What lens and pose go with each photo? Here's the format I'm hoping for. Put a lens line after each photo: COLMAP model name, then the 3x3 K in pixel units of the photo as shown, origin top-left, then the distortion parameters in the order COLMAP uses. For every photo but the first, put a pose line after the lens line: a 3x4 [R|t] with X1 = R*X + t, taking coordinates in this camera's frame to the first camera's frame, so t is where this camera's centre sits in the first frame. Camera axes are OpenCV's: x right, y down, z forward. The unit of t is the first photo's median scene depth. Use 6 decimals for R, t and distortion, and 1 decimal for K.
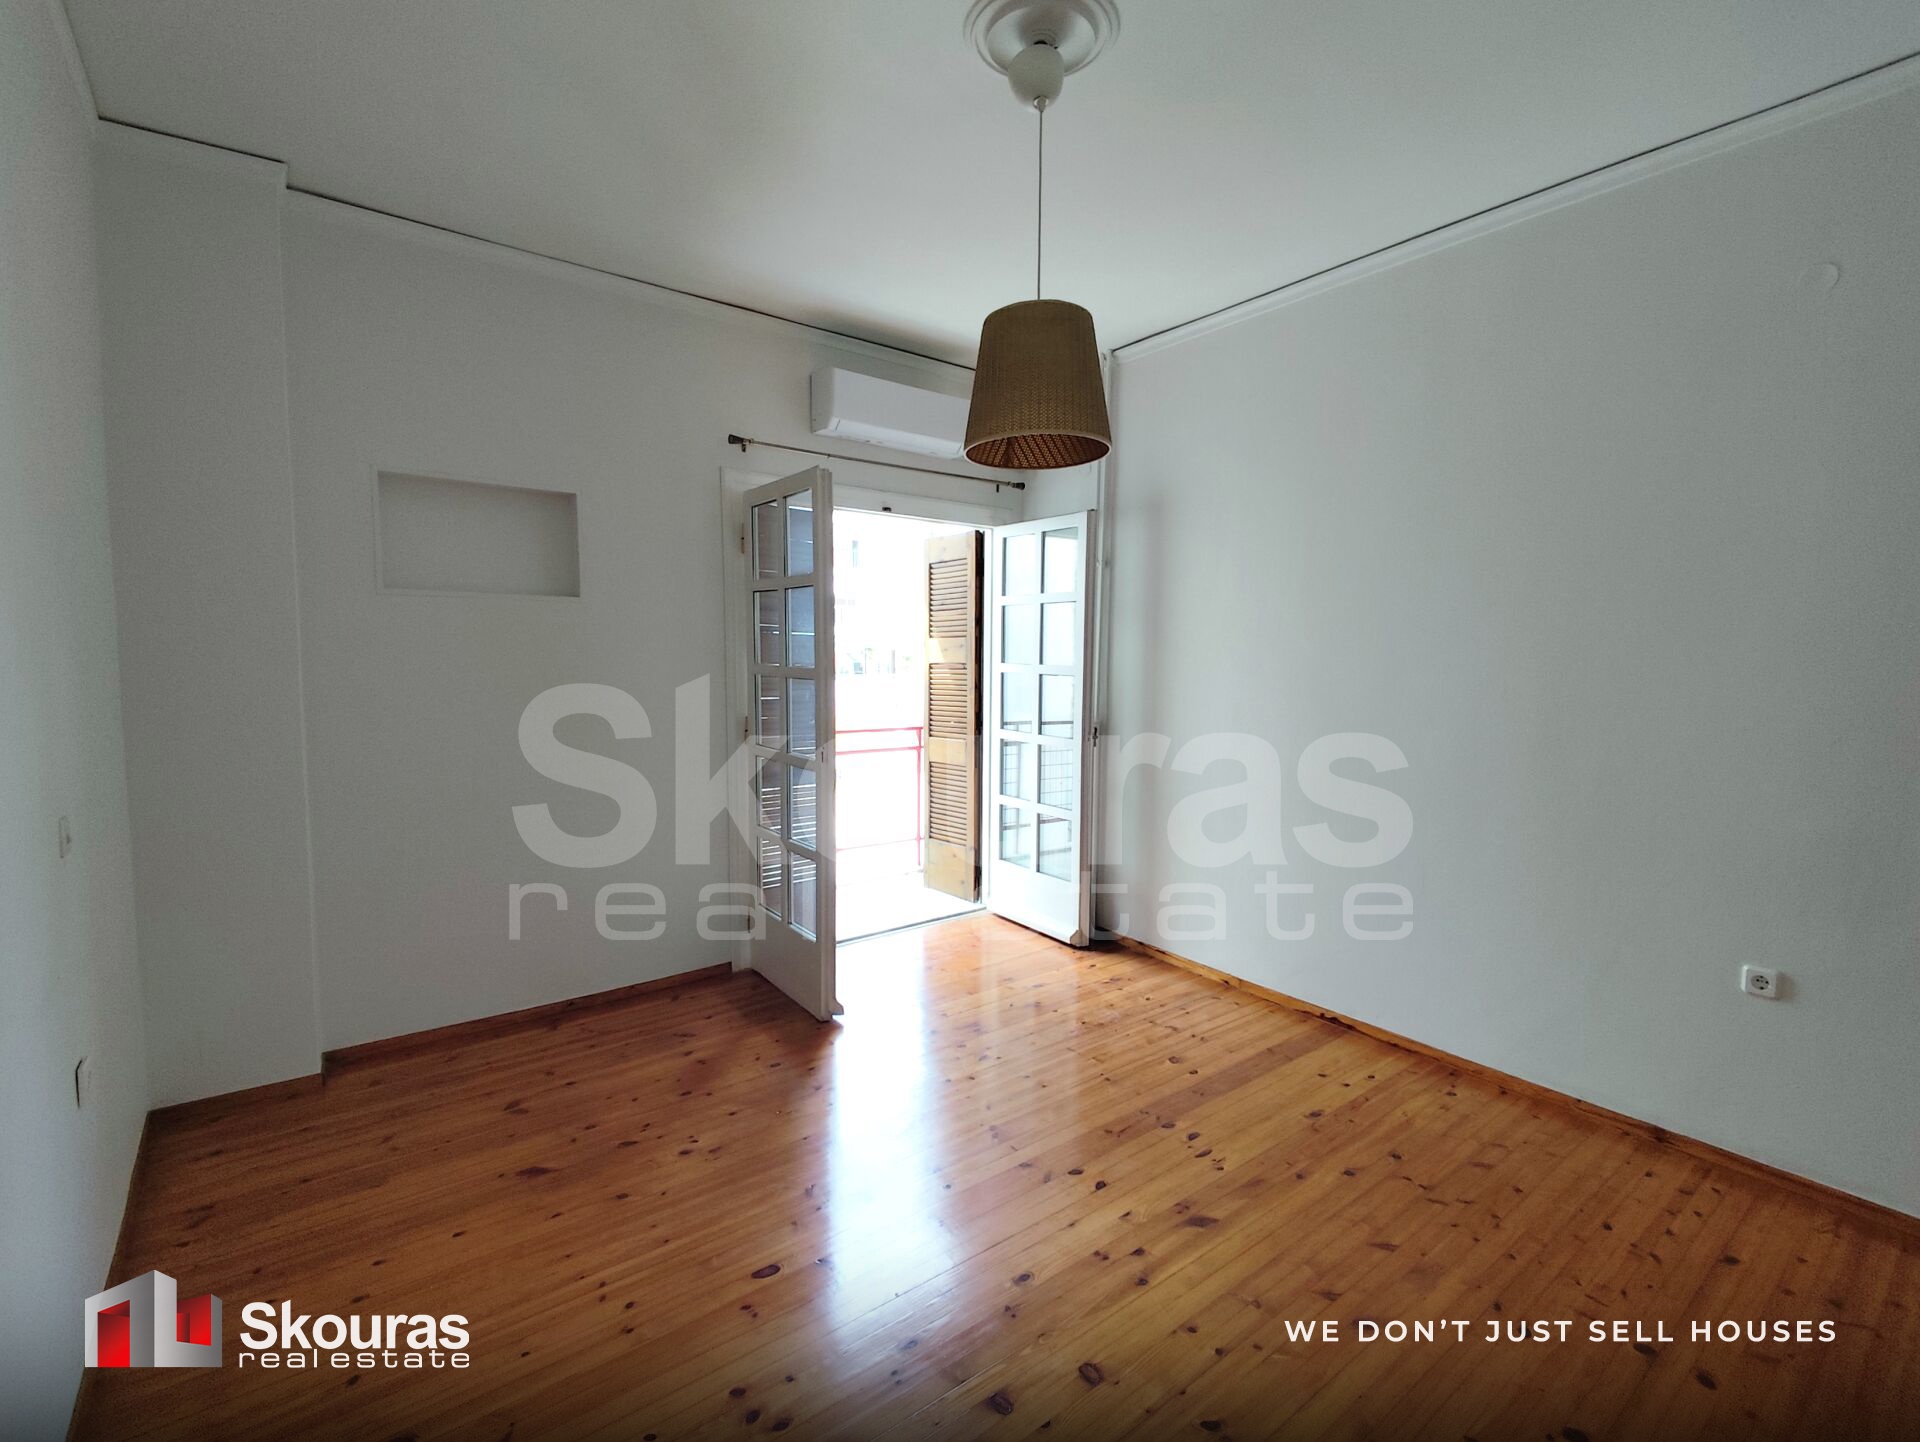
lens RADIAL K [[883.9, 0, 970.8], [0, 883.9, 719.3], [0, 0, 1]] dist [0.018961, -0.001195]
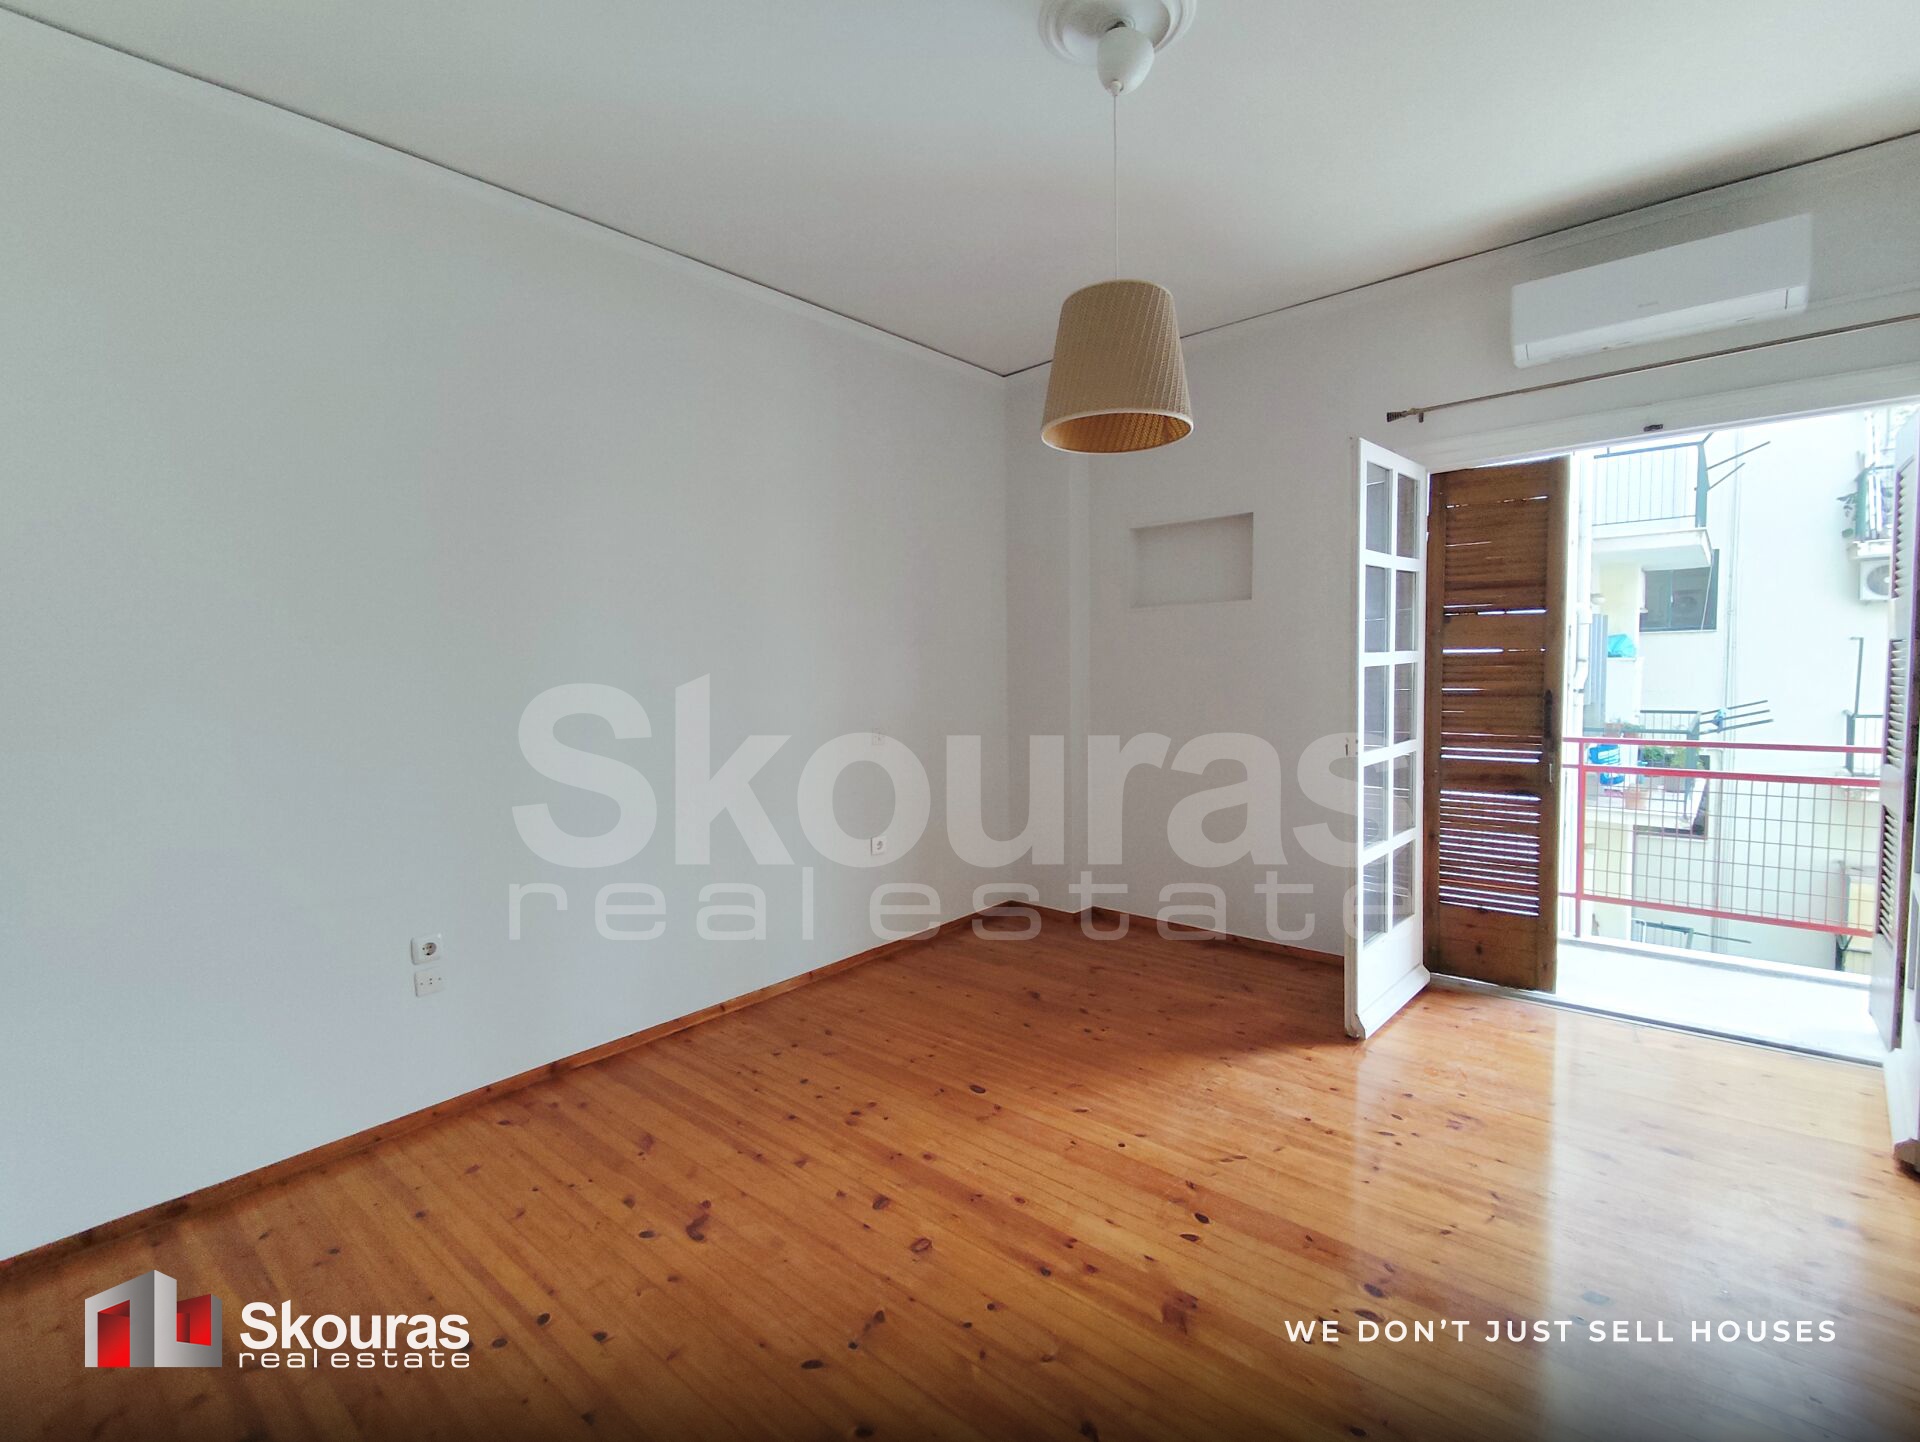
lens RADIAL K [[883.9, 0, 970.8], [0, 883.9, 719.3], [0, 0, 1]] dist [0.018961, -0.001195]
pose [[0.189253, 0.047505, -0.980778, 0.796697], [-0.047630, 0.998097, 0.039153, -0.007706], [0.980772, 0.039305, 0.191156, 0.507882]]
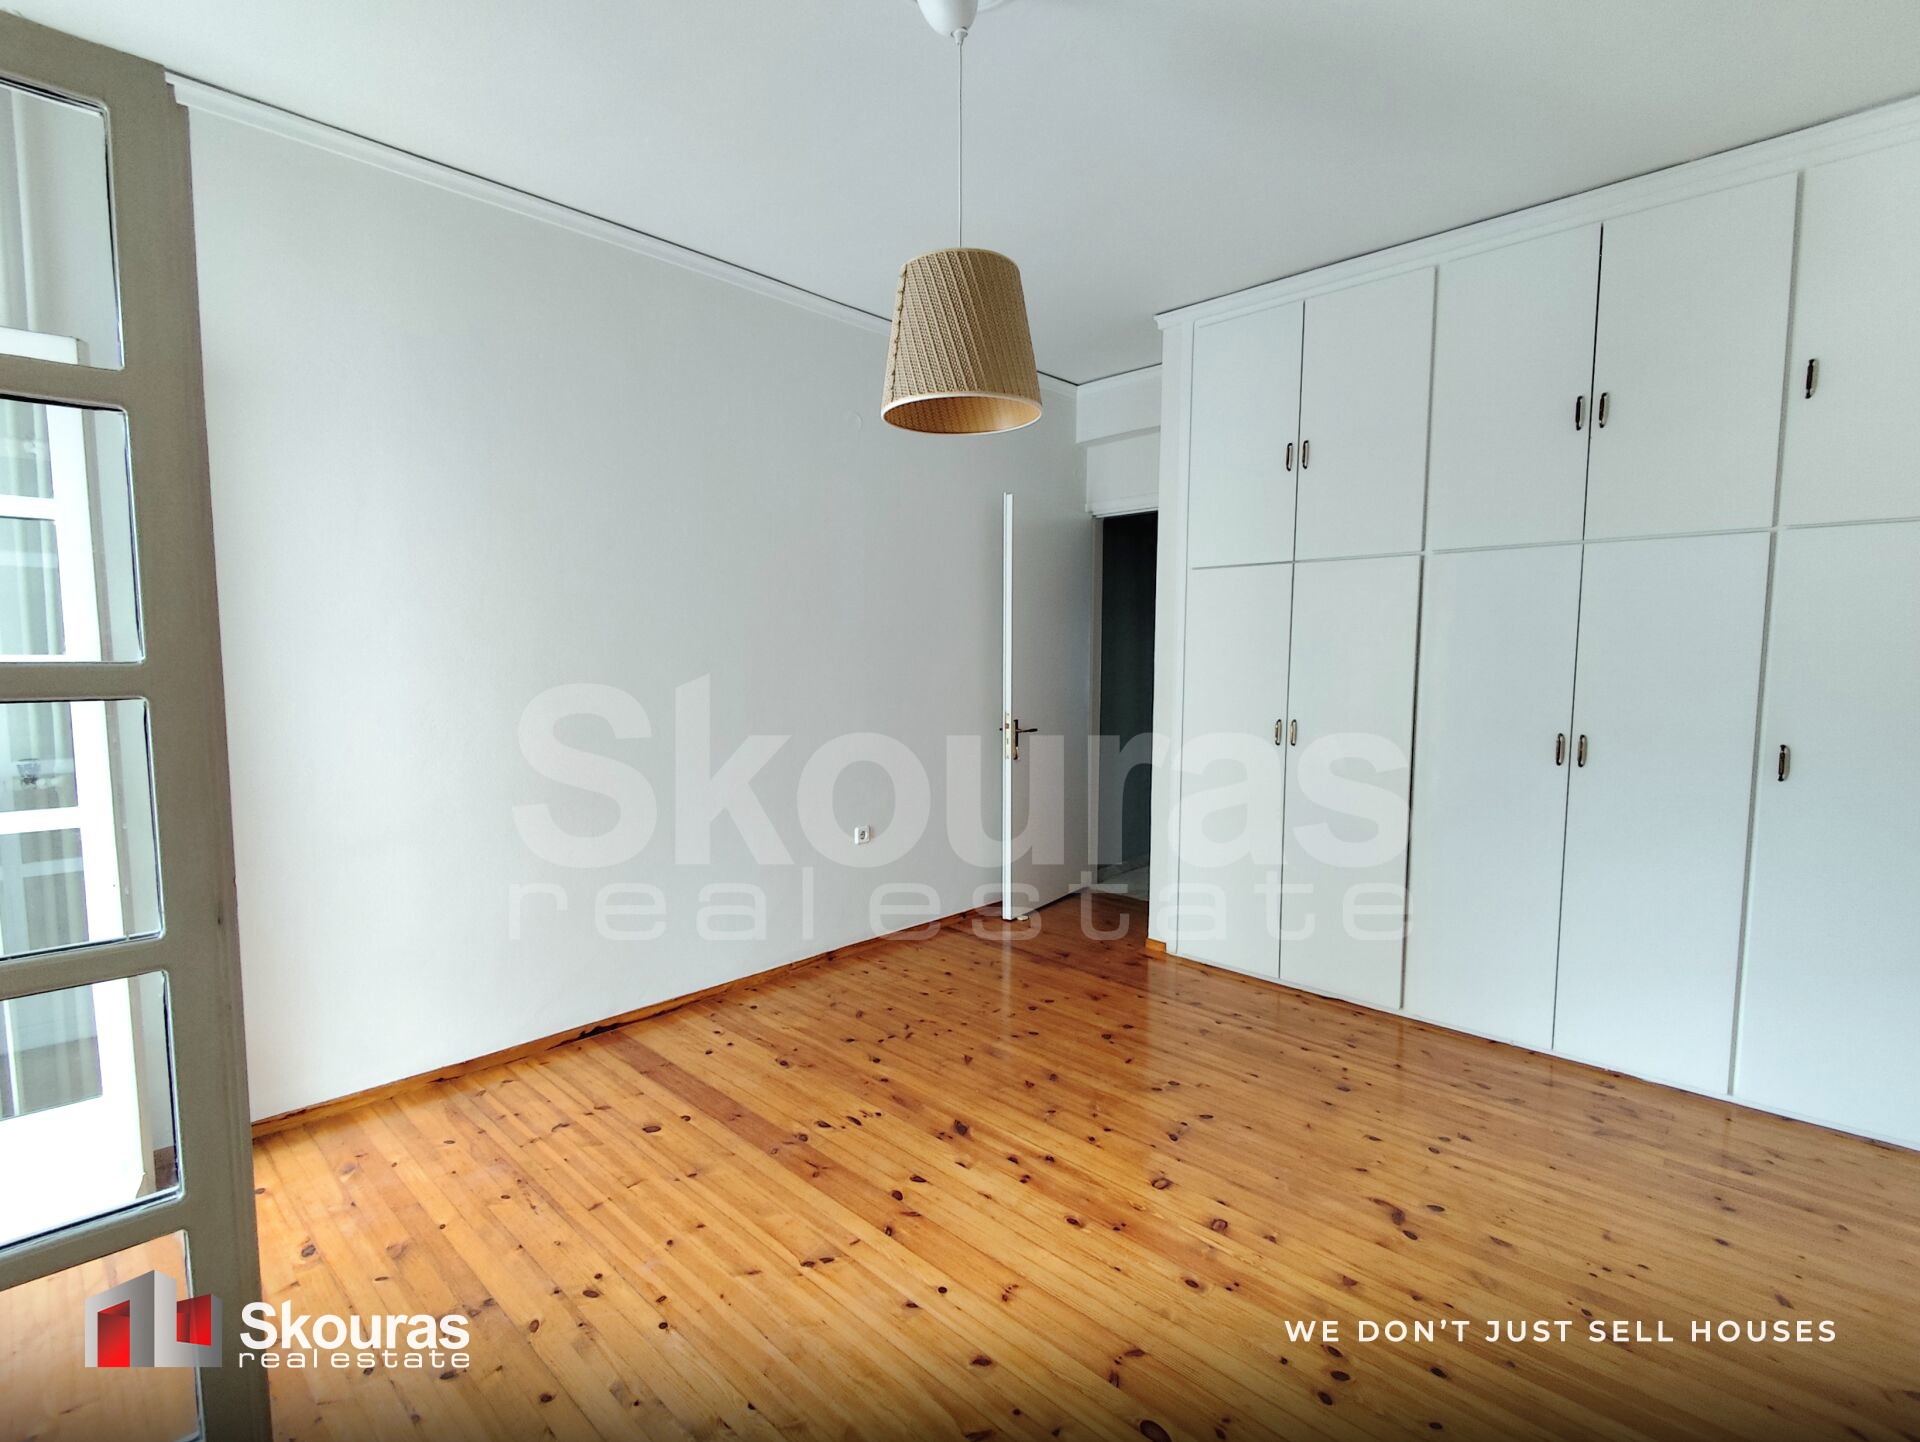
lens RADIAL K [[883.9, 0, 970.8], [0, 883.9, 719.3], [0, 0, 1]] dist [0.018961, -0.001195]
pose [[-0.155626, -0.081666, 0.984434, -0.662250], [0.068963, 0.993247, 0.093299, -0.054686], [-0.985406, 0.082409, -0.148943, 0.886119]]
